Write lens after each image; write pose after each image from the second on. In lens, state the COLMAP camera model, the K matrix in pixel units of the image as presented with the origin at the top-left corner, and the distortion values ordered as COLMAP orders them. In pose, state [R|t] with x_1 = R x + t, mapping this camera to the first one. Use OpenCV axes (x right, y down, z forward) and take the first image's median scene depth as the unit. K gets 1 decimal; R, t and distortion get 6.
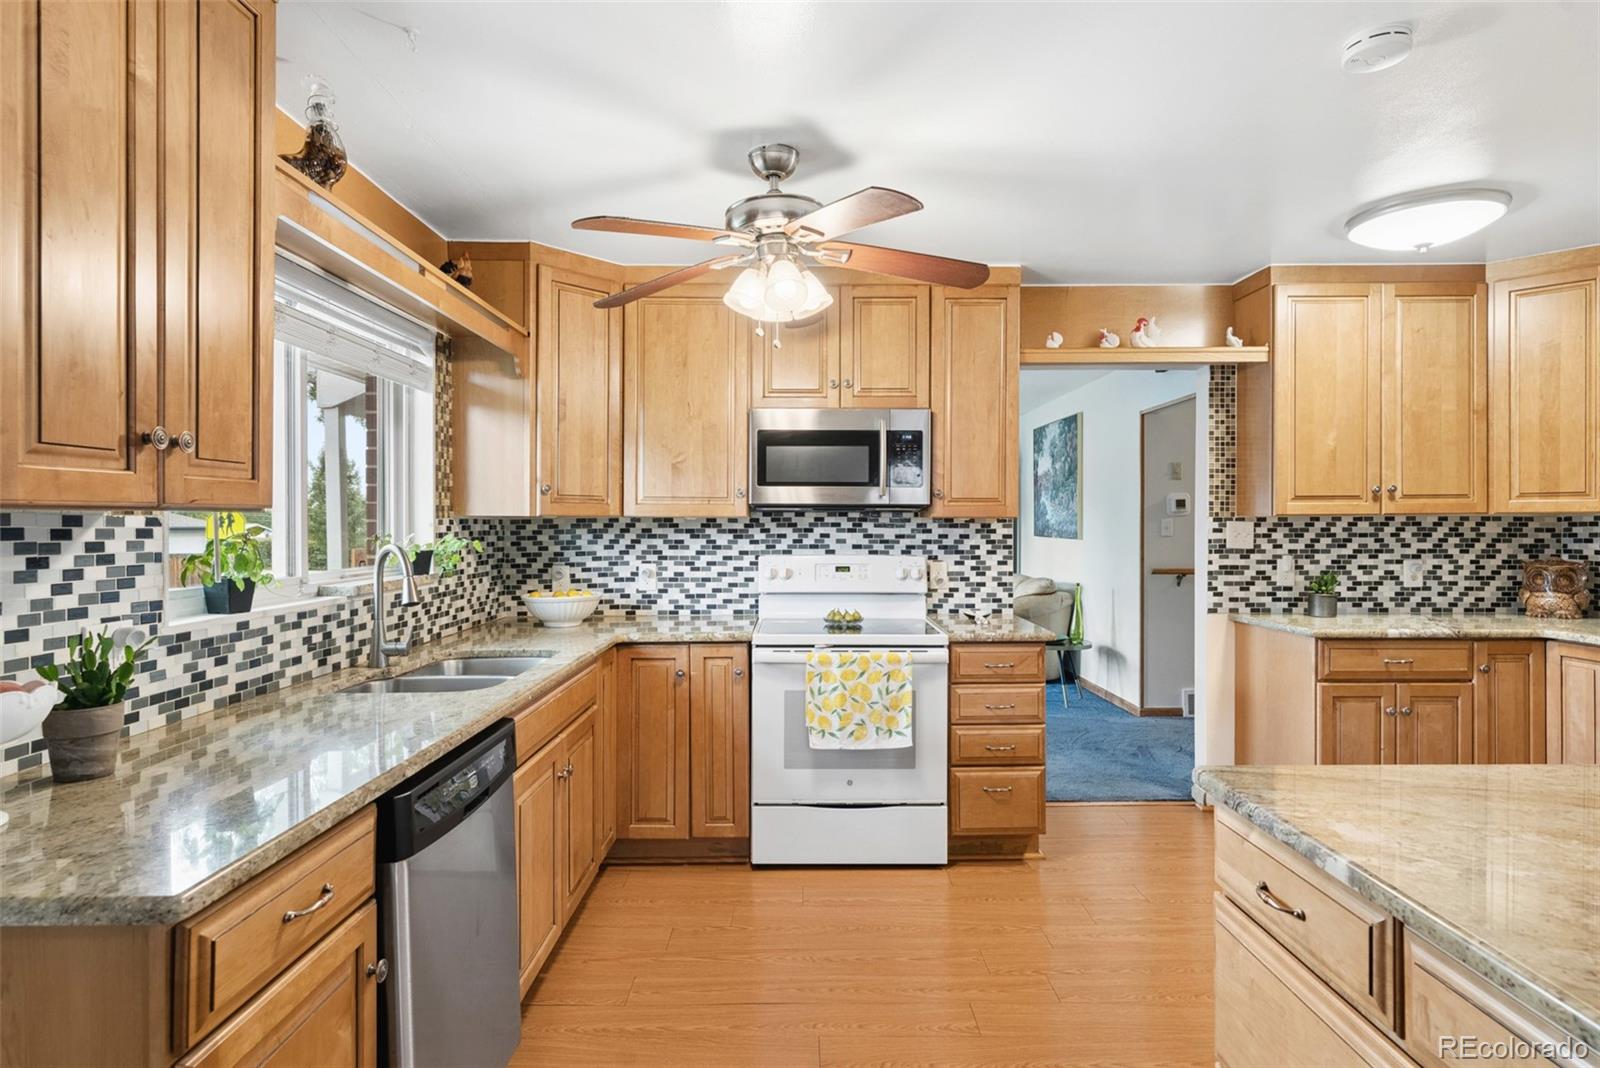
lens RADIAL K [[832.6, 0, 796.4], [0, 832.6, 528.5], [0, 0, 1]] dist [-0.003191, -0.000087]
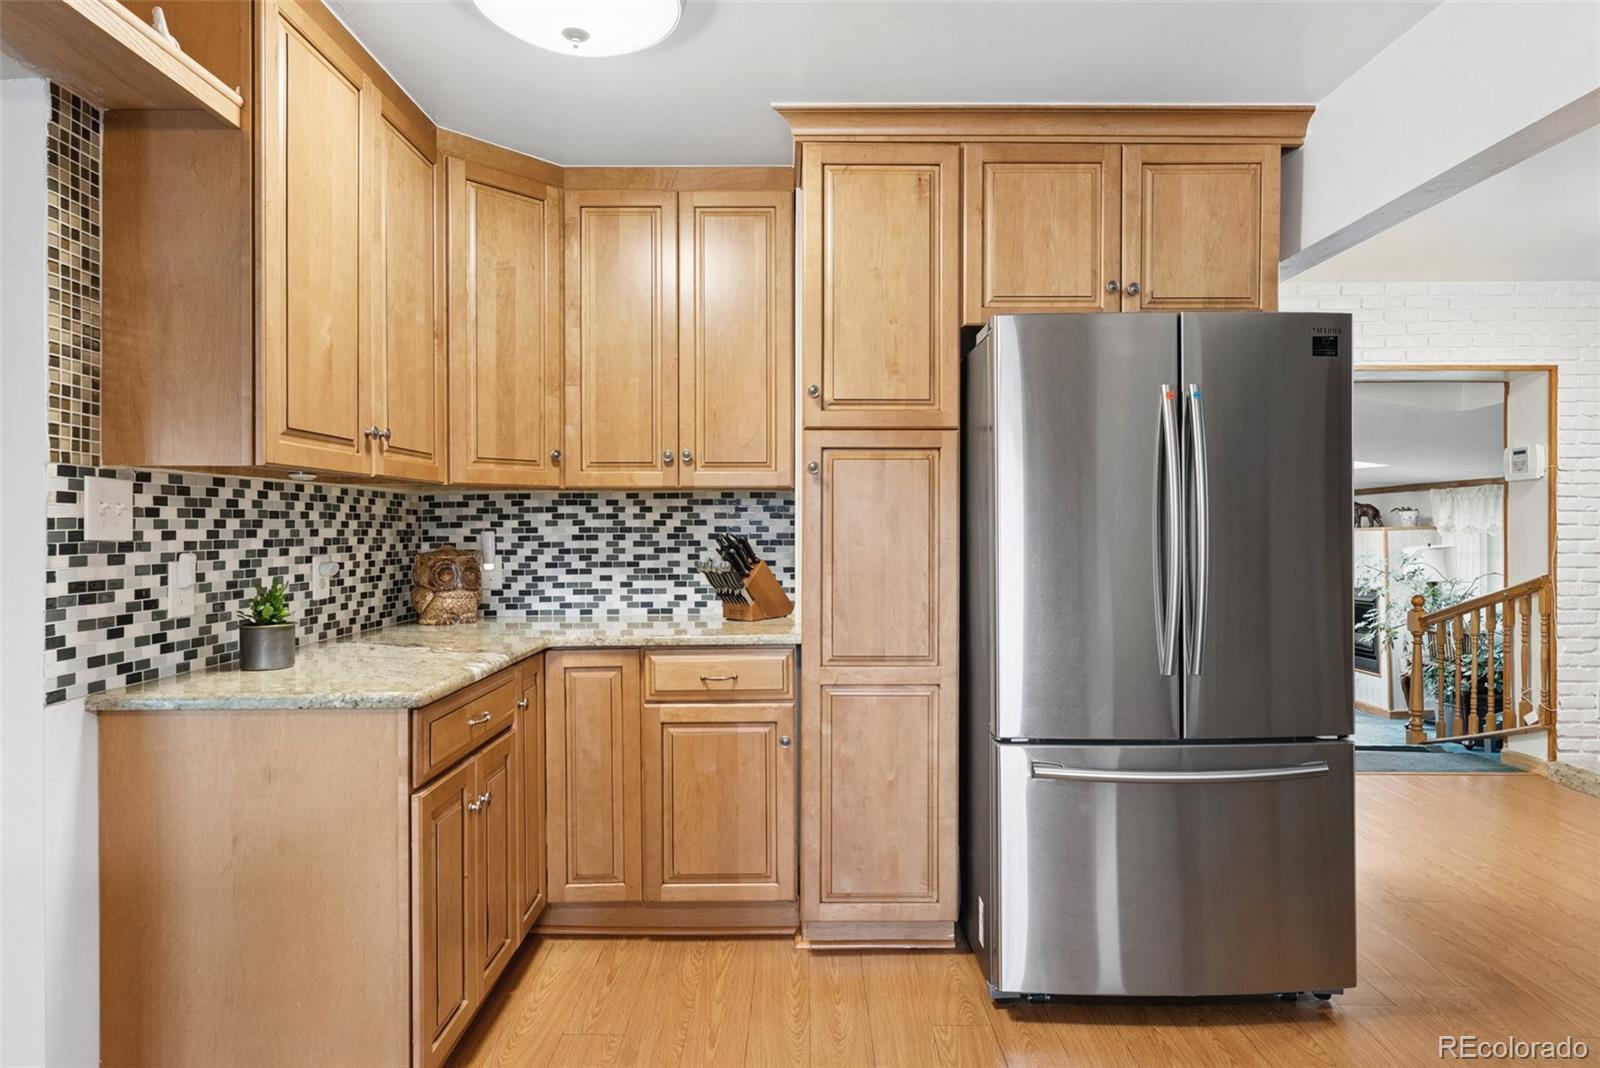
lens RADIAL K [[906.4, 0, 801.5], [0, 906.4, 531.8], [0, 0, 1]] dist [0.002649, -0.001580]
pose [[-0.008806, -0.002515, 0.999958, 0.059690], [0.006761, 0.999974, 0.002574, 0.020547], [-0.999938, 0.006784, -0.008789, 0.648273]]
